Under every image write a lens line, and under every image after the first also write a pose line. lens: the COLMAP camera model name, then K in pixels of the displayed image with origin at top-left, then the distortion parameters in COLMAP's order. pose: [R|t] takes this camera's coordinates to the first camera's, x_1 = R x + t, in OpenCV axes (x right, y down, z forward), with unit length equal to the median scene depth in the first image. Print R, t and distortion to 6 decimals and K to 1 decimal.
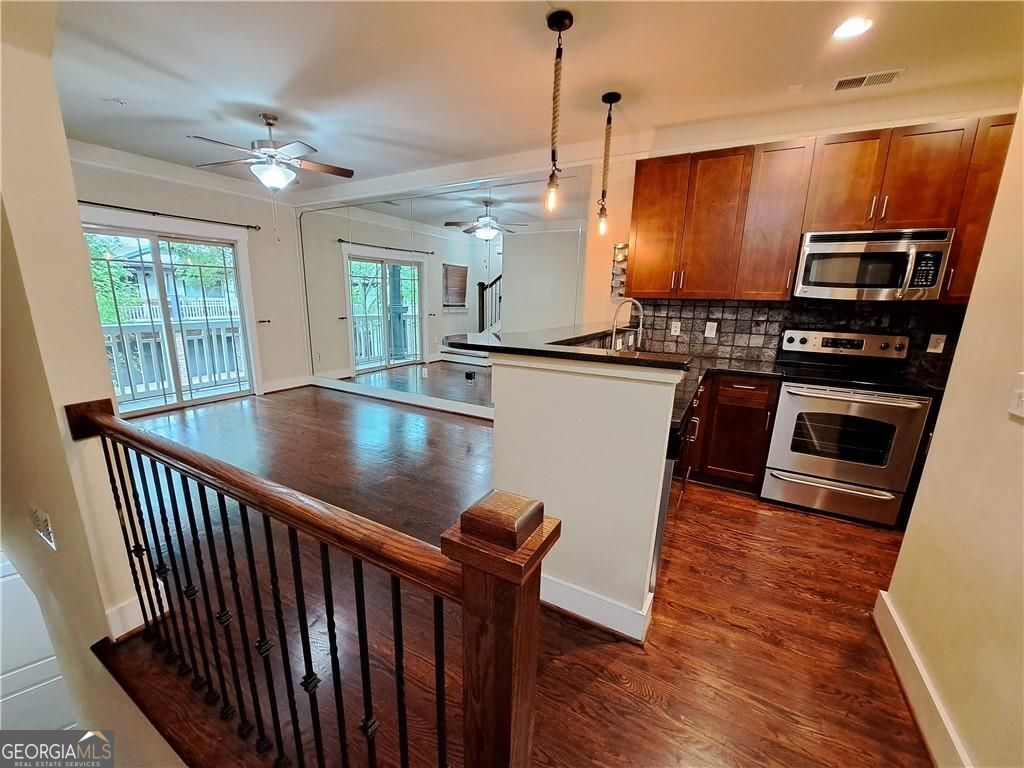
lens RADIAL K [[403.3, 0, 503.1], [0, 403.3, 396.4], [0, 0, 1]] dist [-0.026057, -0.000251]
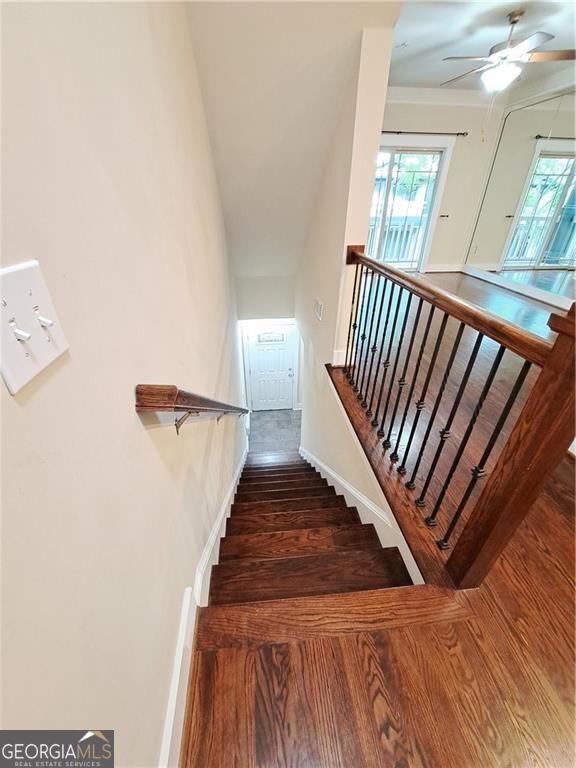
lens RADIAL K [[306.5, 0, 280.0], [0, 306.5, 375.5], [0, 0, 1]] dist [-0.027775, 0.004907]
pose [[0.571548, 0.391947, -0.720909, 0.033570], [-0.181158, 0.917142, 0.355011, 0.059297], [0.800322, -0.072308, 0.595195, -0.109948]]
